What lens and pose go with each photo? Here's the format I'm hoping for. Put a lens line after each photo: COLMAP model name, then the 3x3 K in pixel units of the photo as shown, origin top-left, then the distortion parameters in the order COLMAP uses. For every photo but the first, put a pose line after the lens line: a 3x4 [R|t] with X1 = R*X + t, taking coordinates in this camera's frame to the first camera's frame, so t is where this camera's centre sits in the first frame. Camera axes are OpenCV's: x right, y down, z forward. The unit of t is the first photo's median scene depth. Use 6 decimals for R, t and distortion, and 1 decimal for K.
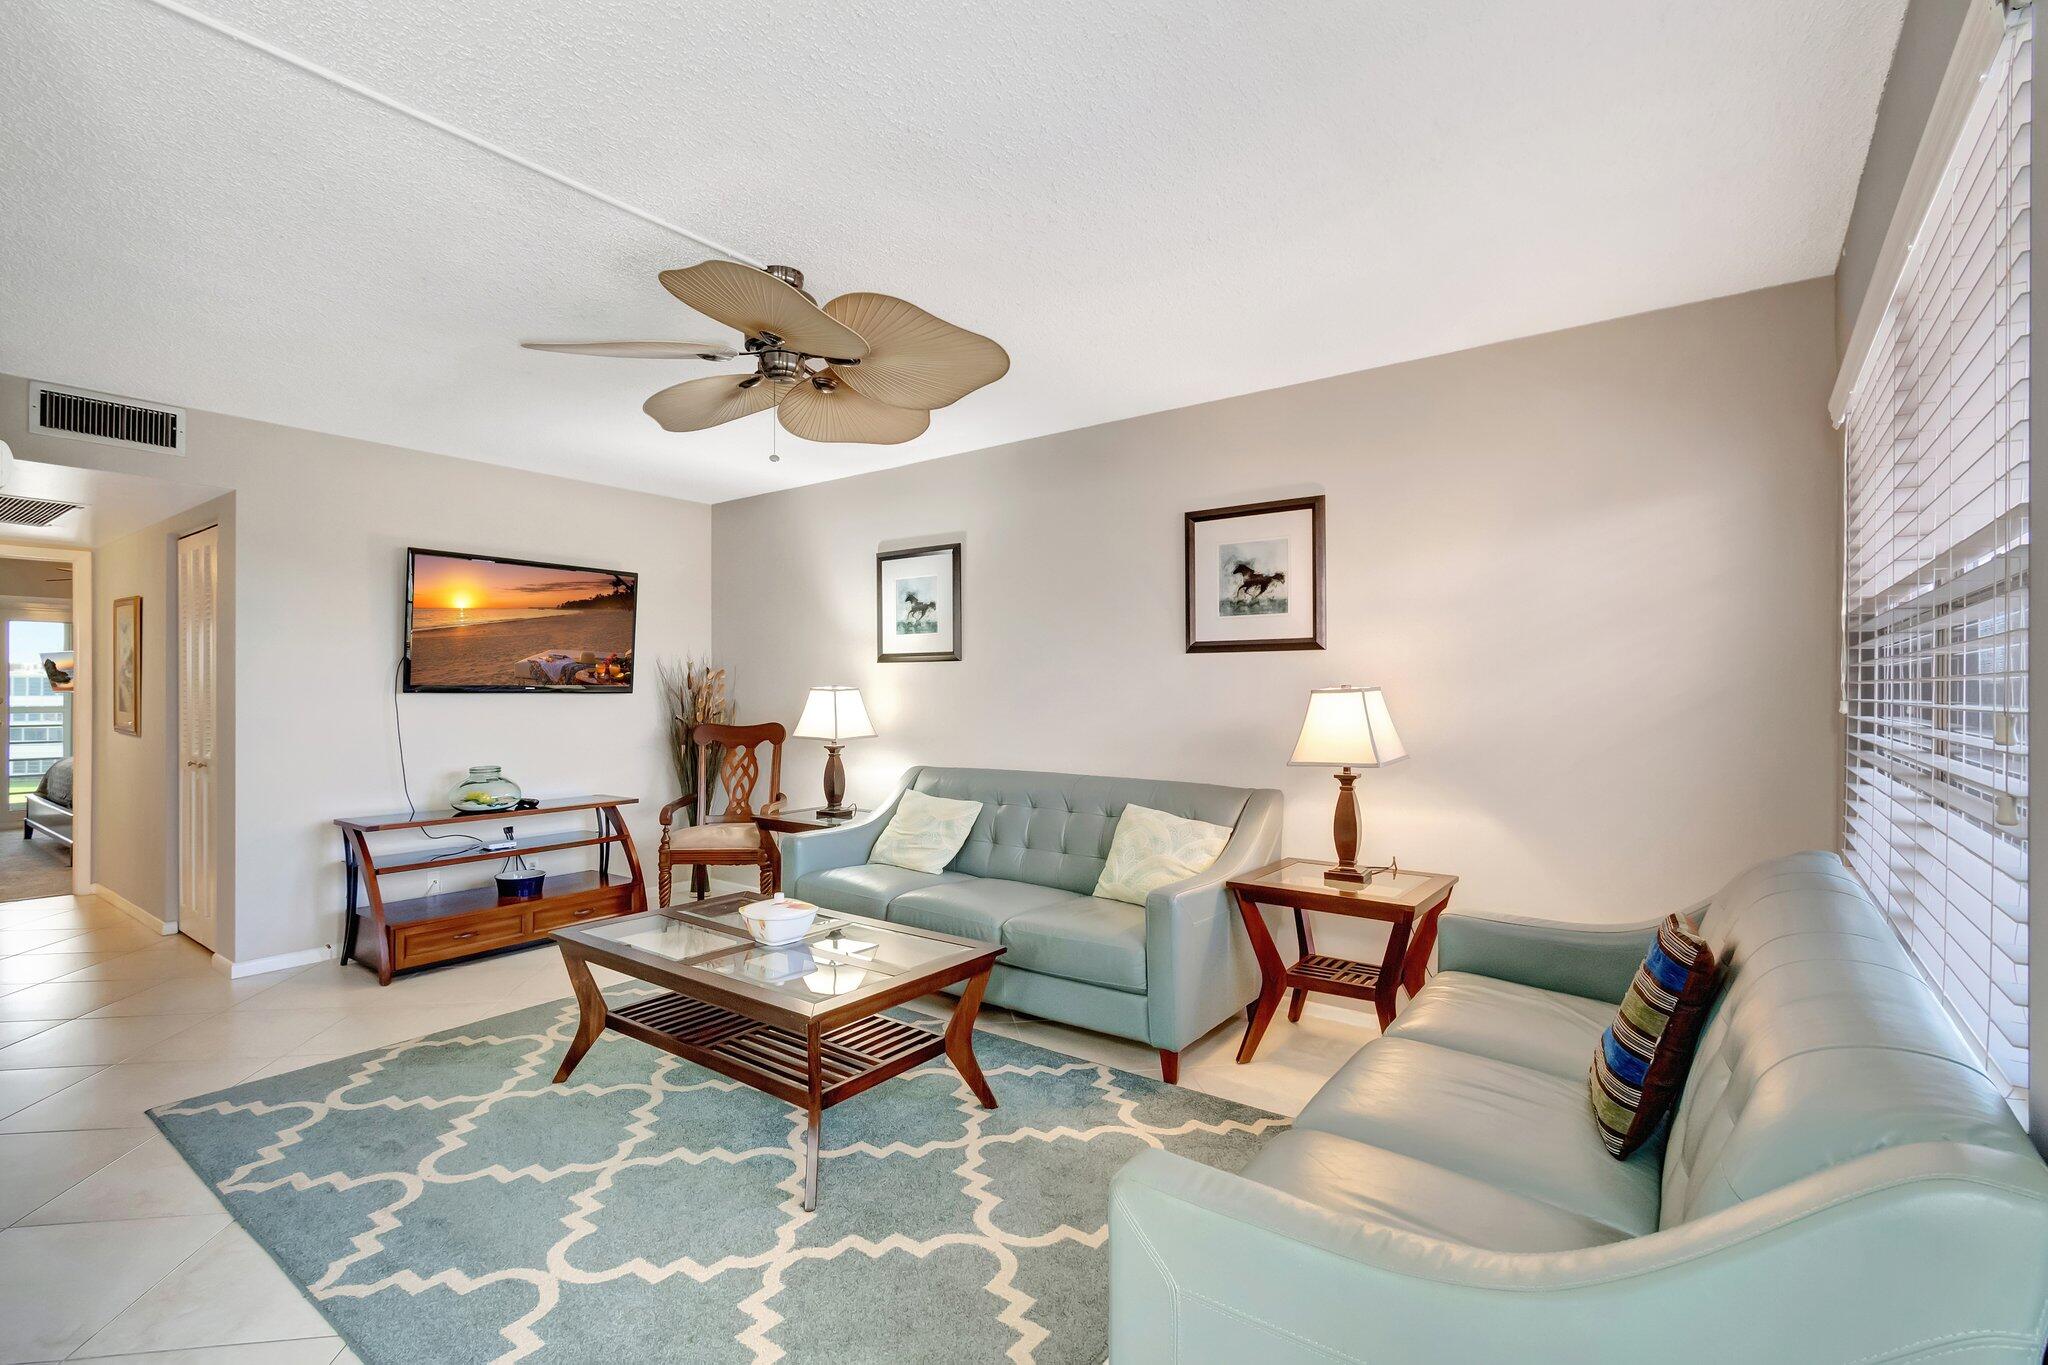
lens RADIAL K [[933.7, 0, 1025.0], [0, 933.7, 691.7], [0, 0, 1]] dist [-0.000351, -0.000447]
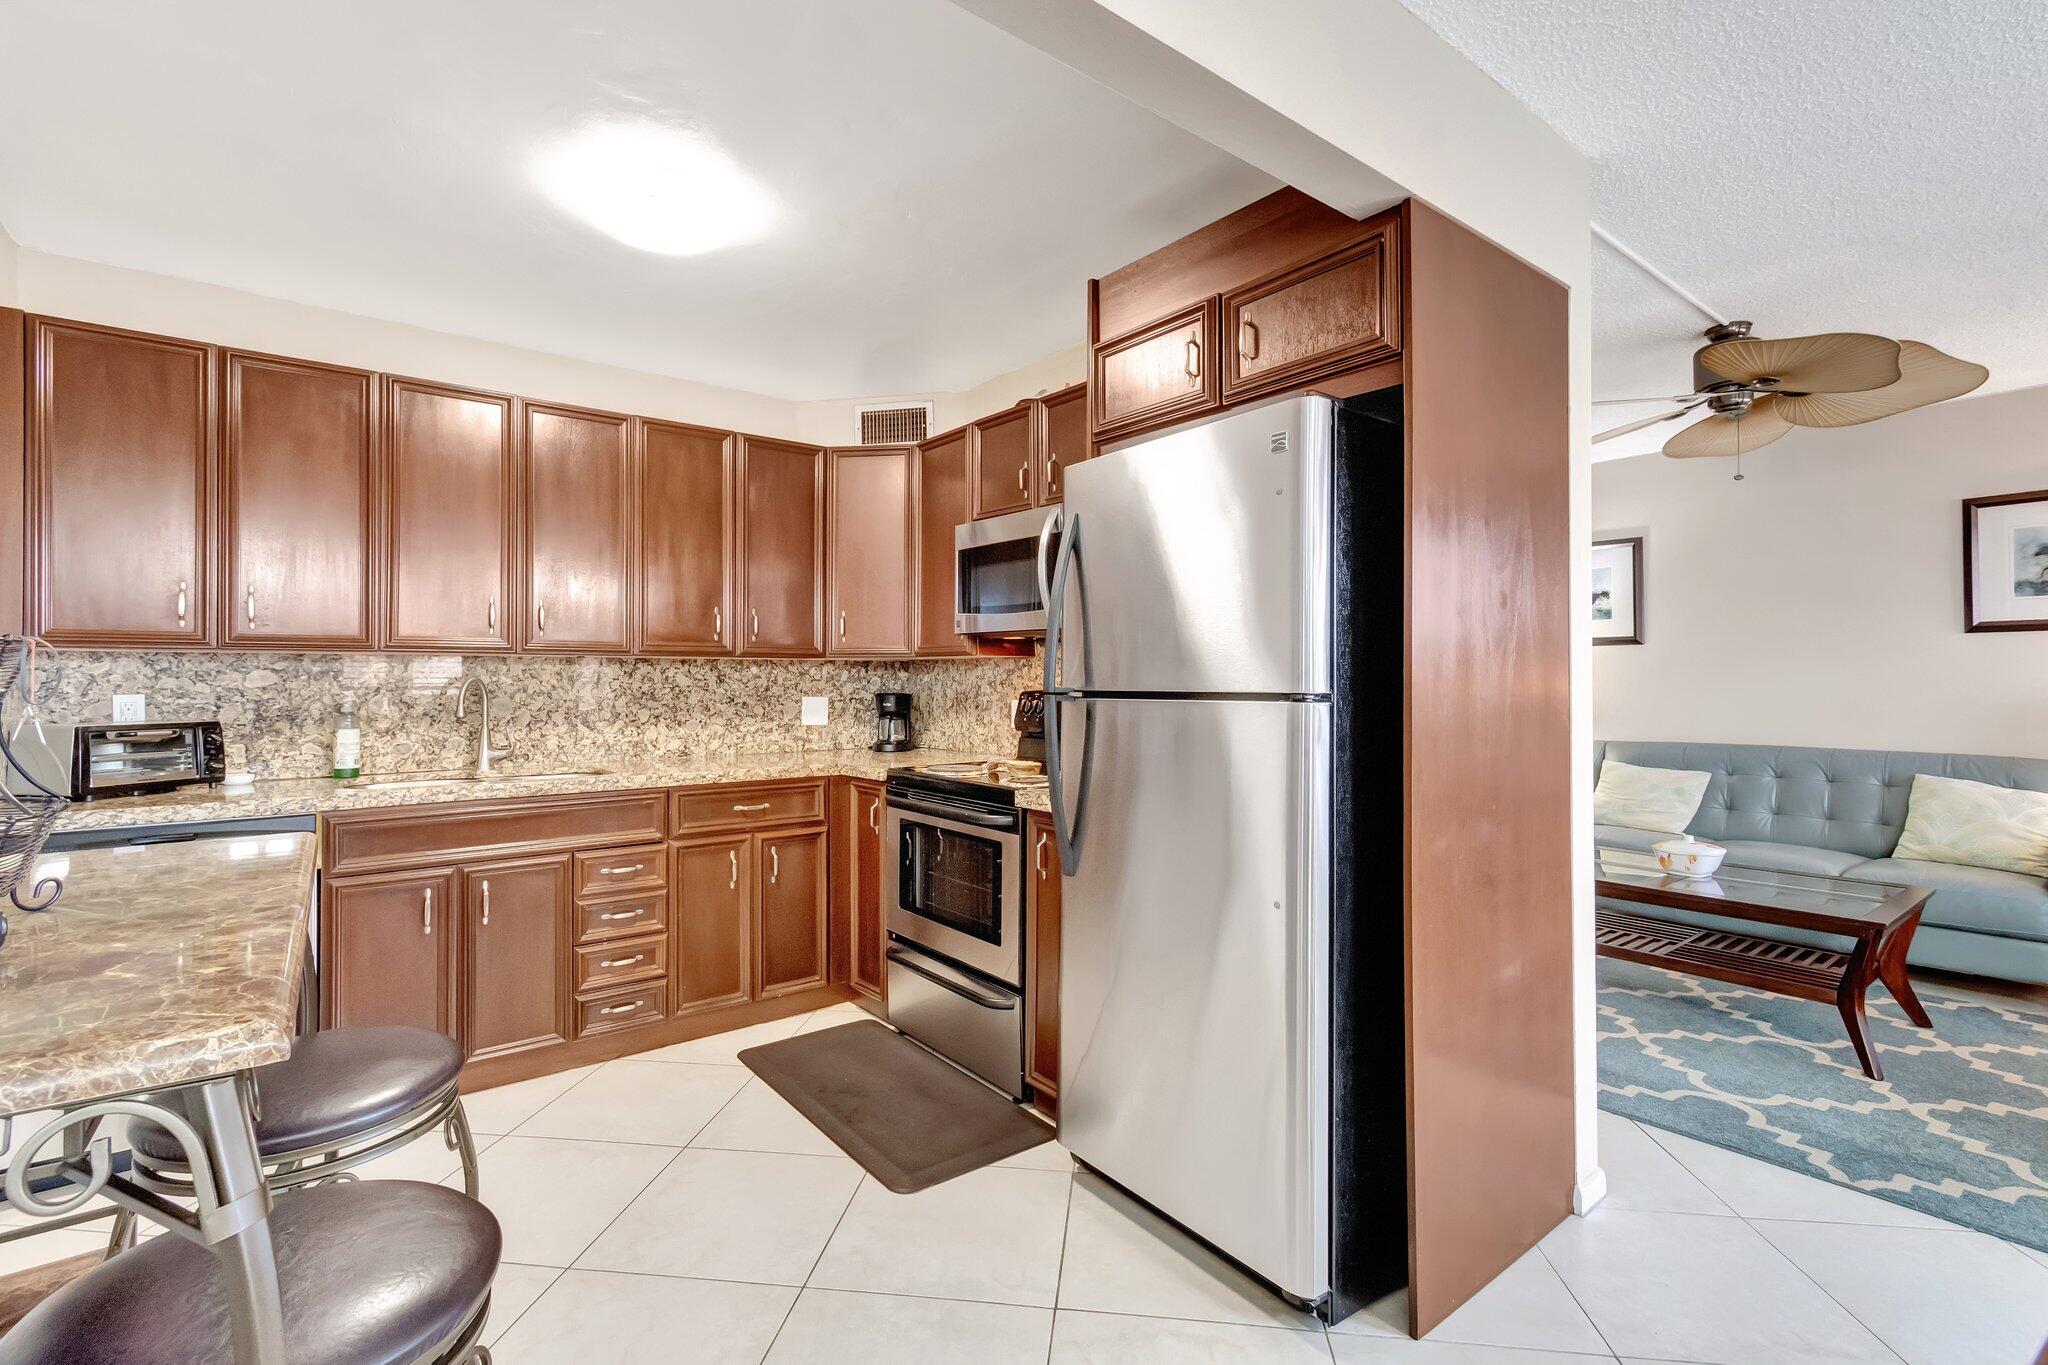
lens RADIAL K [[933.7, 0, 1026.2], [0, 933.7, 673.7], [0, 0, 1]] dist [-0.000351, -0.000447]
pose [[0.965388, -0.004130, -0.260784, -0.593469], [0.001212, 0.999935, -0.011346, 0.015267], [0.260814, 0.010637, 0.965330, -0.299416]]
